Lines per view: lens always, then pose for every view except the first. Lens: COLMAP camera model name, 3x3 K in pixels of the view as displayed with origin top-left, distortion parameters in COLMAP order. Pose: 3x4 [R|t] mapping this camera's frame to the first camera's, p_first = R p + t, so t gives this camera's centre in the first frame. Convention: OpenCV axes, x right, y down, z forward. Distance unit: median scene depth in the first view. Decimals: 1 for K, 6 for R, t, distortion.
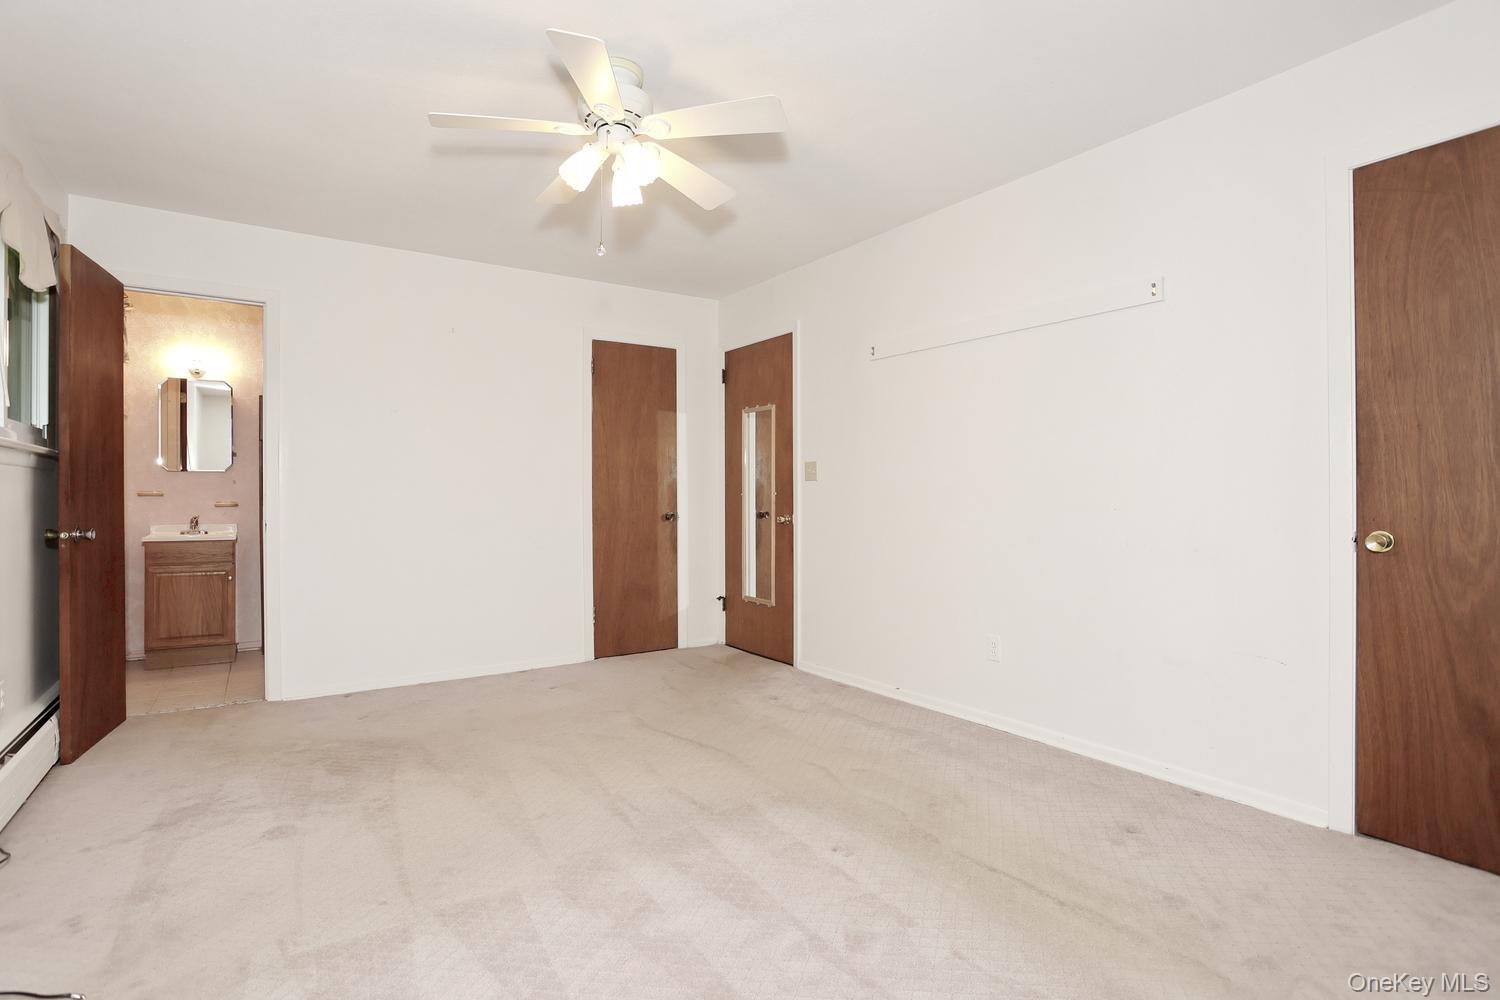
lens RADIAL K [[727.4, 0, 745.8], [0, 727.4, 494.5], [0, 0, 1]] dist [-0.023817, -0.000422]
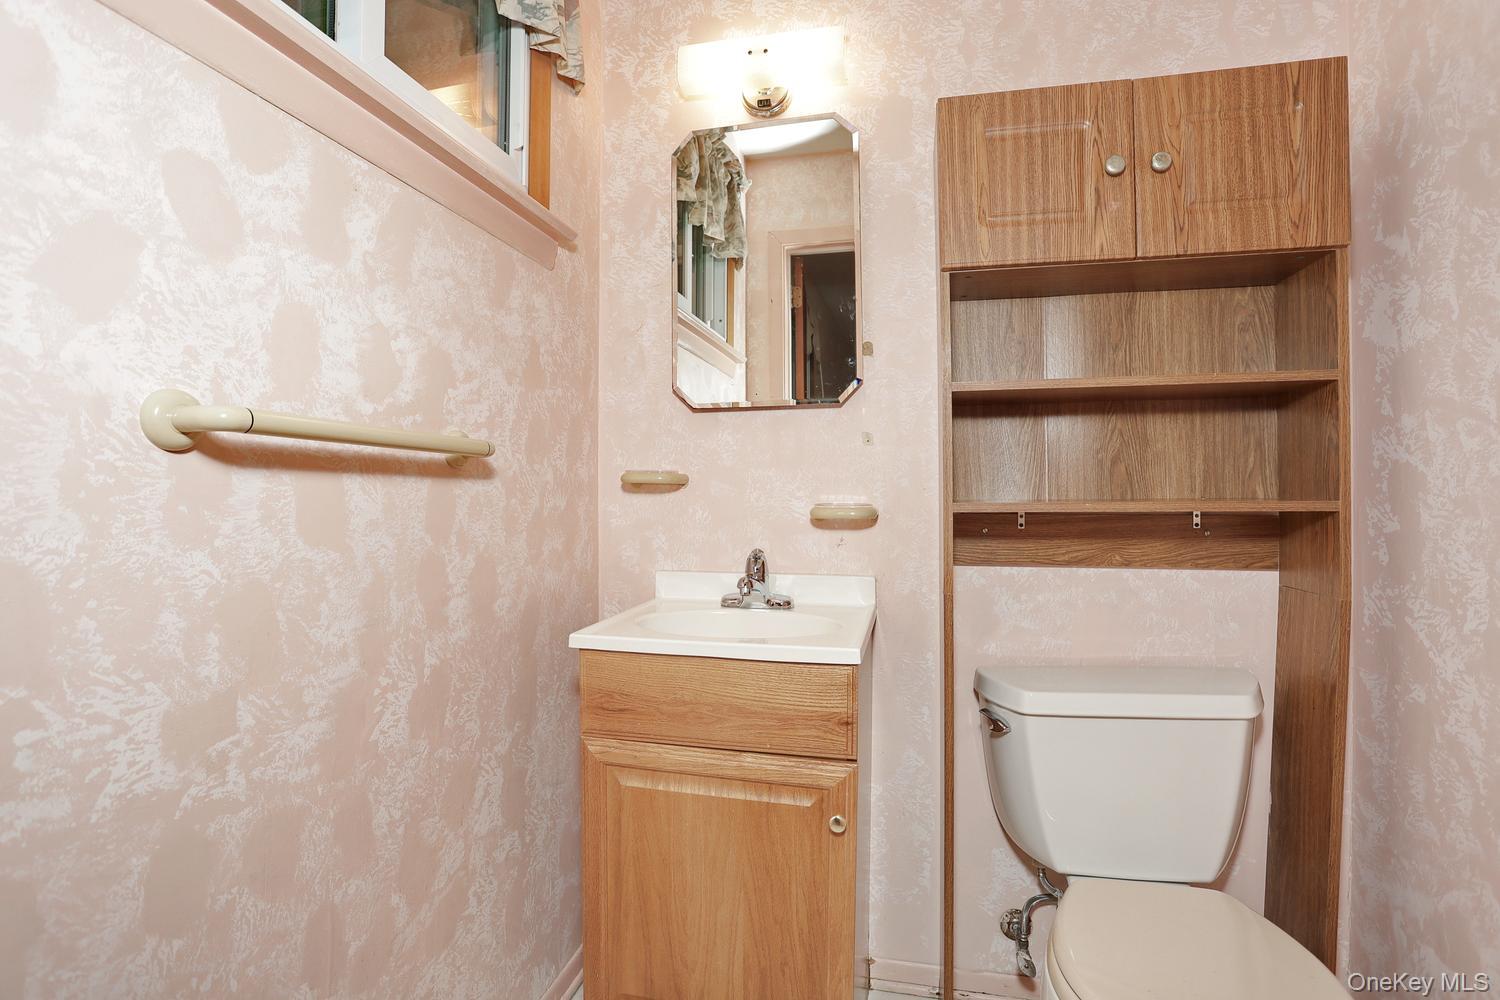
lens RADIAL K [[727.4, 0, 749.1], [0, 727.4, 500.2], [0, 0, 1]] dist [-0.023817, -0.000422]
pose [[0.674324, -0.006757, -0.738404, -0.548332], [0.006174, 0.999975, -0.003513, 0.010959], [0.738409, -0.002189, 0.674349, 0.799226]]
